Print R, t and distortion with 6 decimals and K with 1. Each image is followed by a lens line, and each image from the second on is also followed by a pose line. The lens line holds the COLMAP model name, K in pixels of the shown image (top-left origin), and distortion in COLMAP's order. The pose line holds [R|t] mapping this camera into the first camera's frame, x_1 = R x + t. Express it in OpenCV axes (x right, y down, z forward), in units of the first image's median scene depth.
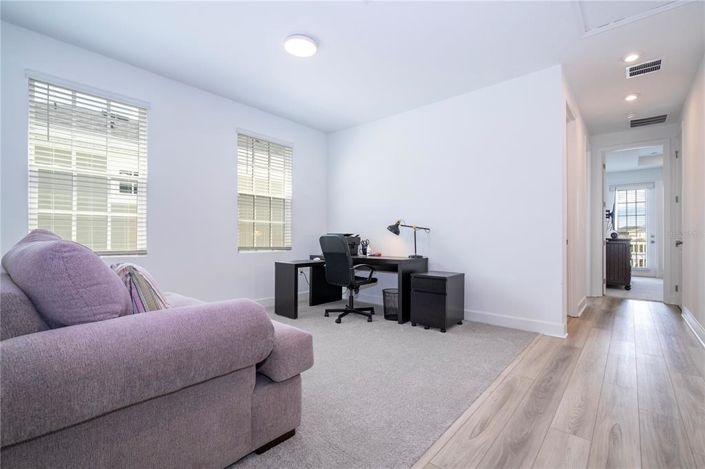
lens RADIAL K [[322.5, 0, 357.7], [0, 322.5, 234.1], [0, 0, 1]] dist [0.001601, -0.000504]
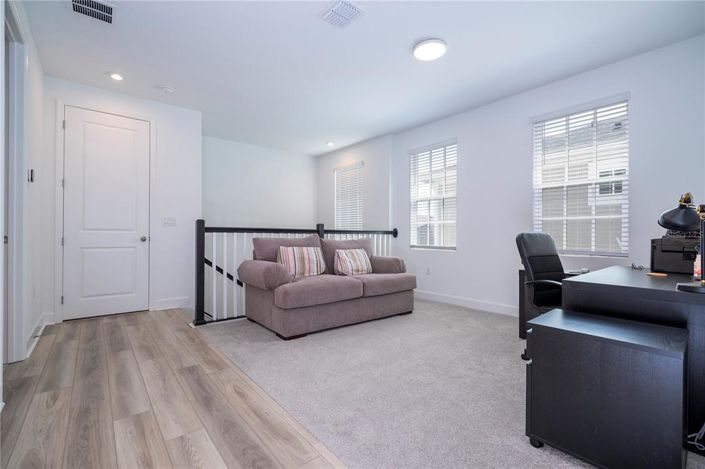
lens RADIAL K [[310.3, 0, 355.6], [0, 310.3, 235.7], [0, 0, 1]] dist [-0.013071, 0.000135]
pose [[-0.161597, -0.001347, -0.986856, 0.379367], [-0.001447, 0.999998, -0.001128, 0.003612], [0.986856, 0.001245, -0.161598, 0.421313]]
